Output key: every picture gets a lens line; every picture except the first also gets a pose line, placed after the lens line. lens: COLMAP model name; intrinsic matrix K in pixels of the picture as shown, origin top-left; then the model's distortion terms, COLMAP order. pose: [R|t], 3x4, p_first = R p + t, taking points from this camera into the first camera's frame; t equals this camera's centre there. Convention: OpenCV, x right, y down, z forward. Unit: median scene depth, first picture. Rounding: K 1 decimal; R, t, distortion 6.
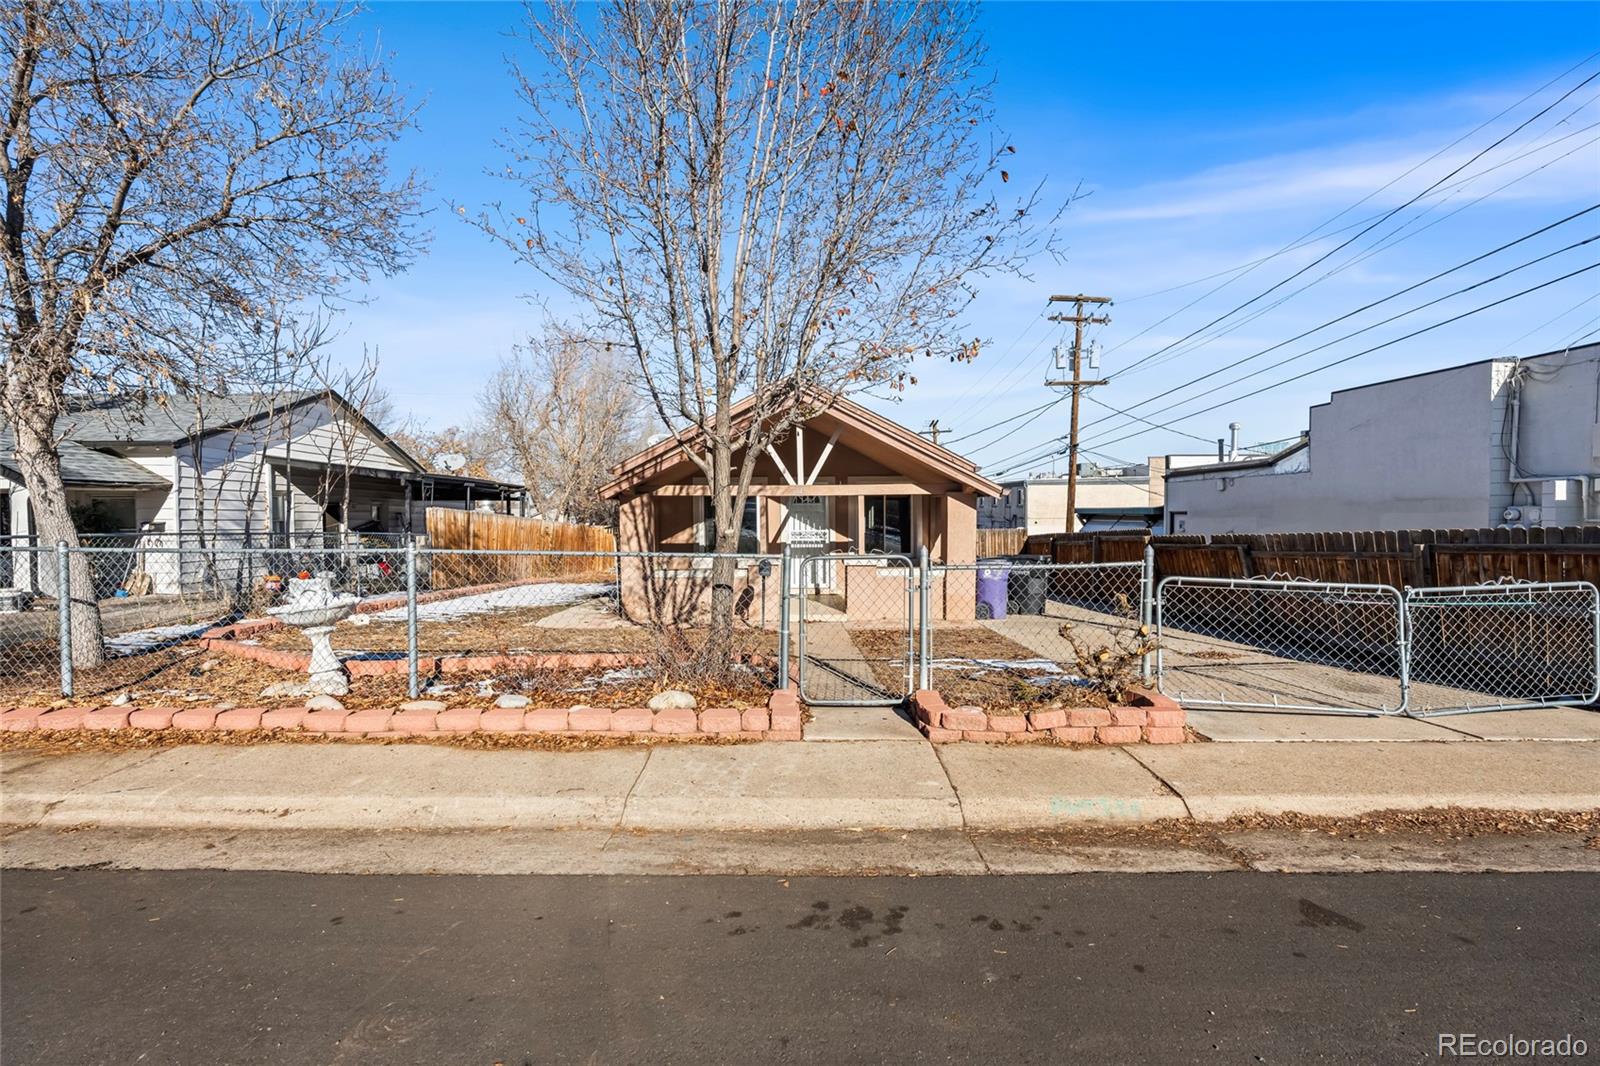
lens RADIAL K [[699.3, 0, 800.0], [0, 699.3, 533.0], [0, 0, 1]] dist [-0.005154, -0.000062]
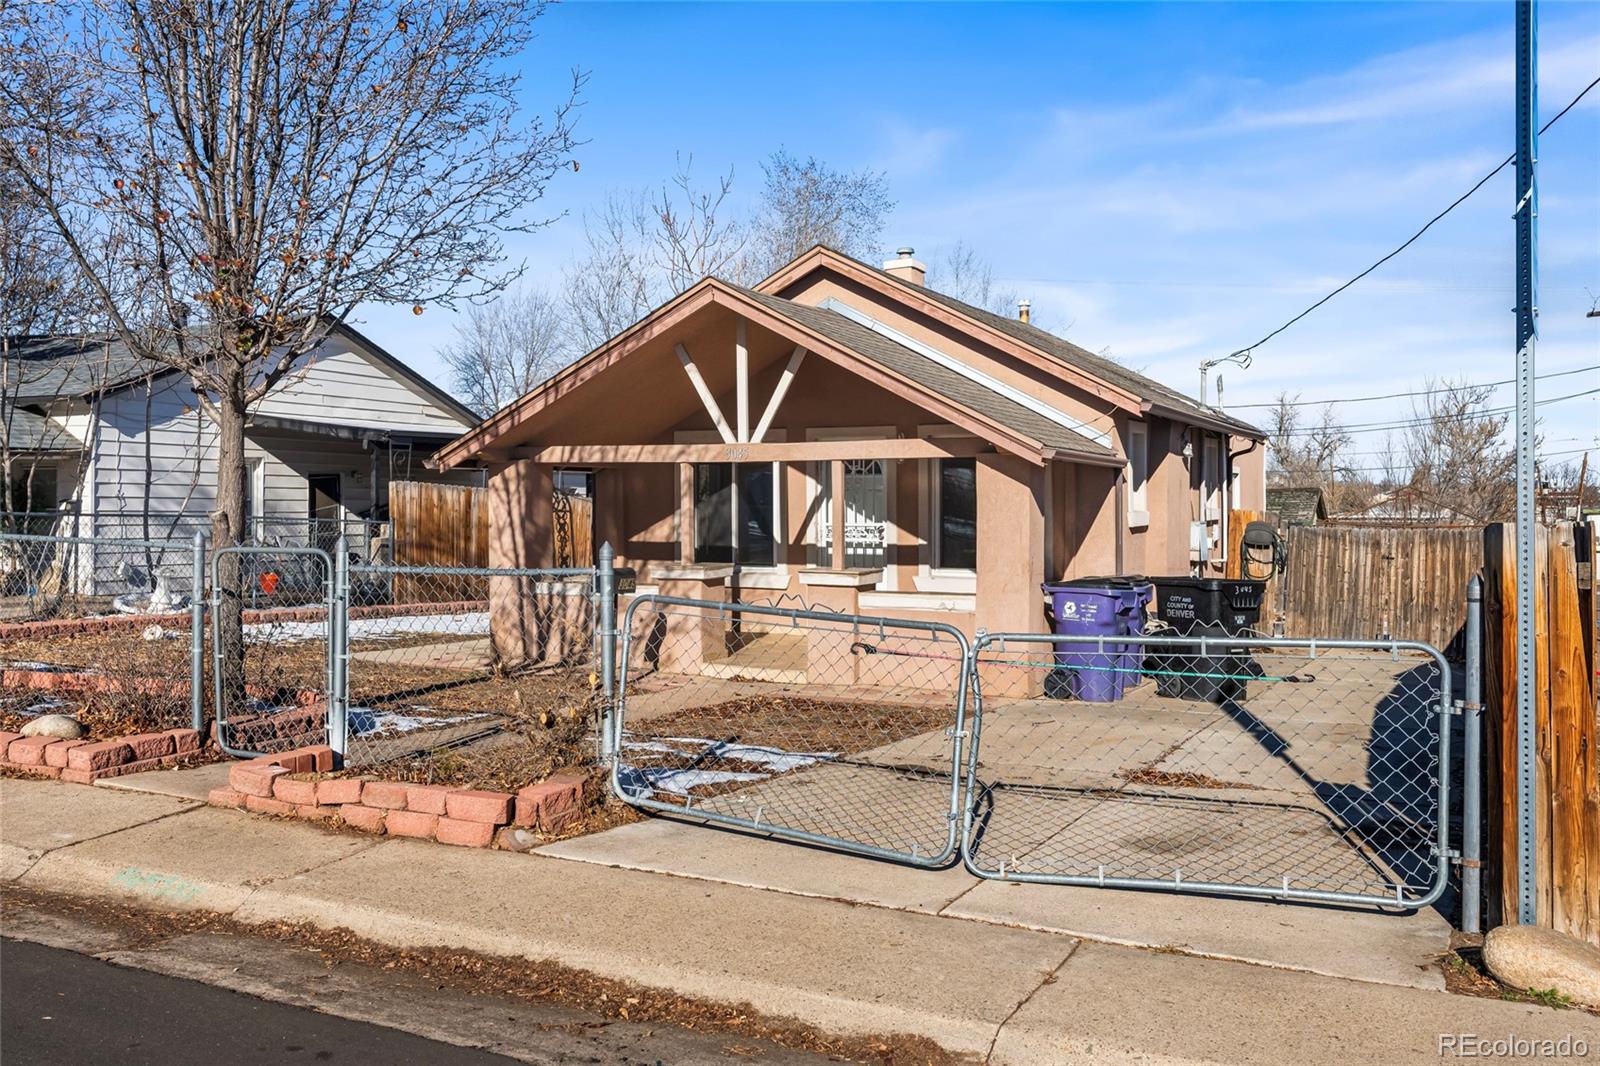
lens RADIAL K [[1381.5, 0, 800.0], [0, 1381.5, 533.0], [0, 0, 1]] dist [-0.002304, -0.003364]
pose [[0.893952, 0.017686, -0.447814, 0.554849], [-0.018097, 0.999831, 0.003362, 0.001147], [0.447797, 0.005098, 0.894121, -0.001214]]
